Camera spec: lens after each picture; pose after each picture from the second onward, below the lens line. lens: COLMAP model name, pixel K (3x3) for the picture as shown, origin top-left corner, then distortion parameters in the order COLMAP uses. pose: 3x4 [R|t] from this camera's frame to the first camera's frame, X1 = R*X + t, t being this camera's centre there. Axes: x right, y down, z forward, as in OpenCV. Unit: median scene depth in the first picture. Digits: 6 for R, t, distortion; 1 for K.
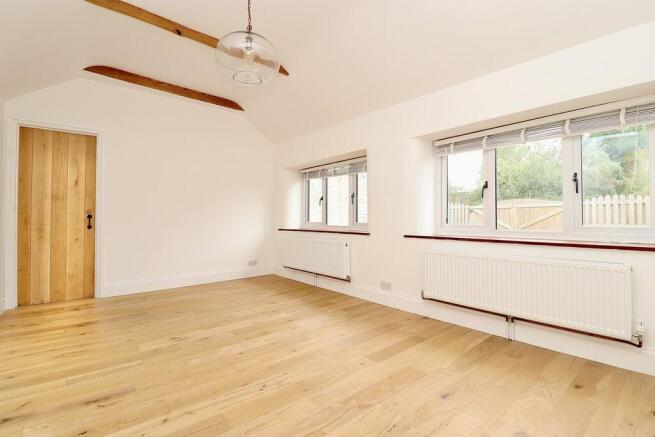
lens RADIAL K [[306.4, 0, 305.2], [0, 306.4, 209.8], [0, 0, 1]] dist [-0.022121, -0.005237]
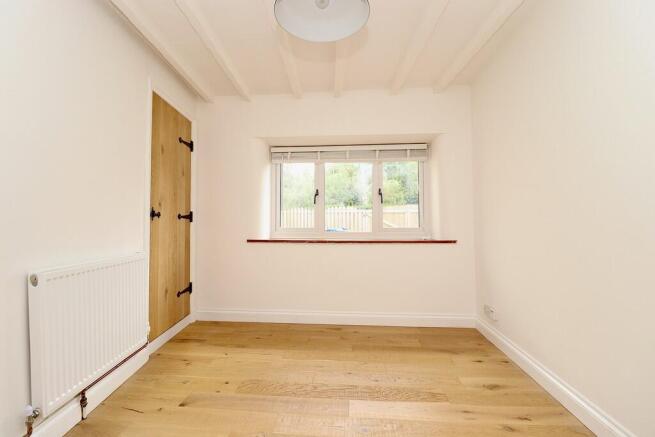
lens RADIAL K [[285.5, 0, 322.7], [0, 285.5, 212.1], [0, 0, 1]] dist [0.002353, 0.000028]
pose [[0.661243, 0.027688, 0.749661, -0.189924], [-0.022134, 0.999604, -0.017396, 0.007508], [-0.749845, -0.005090, 0.661594, 0.259270]]
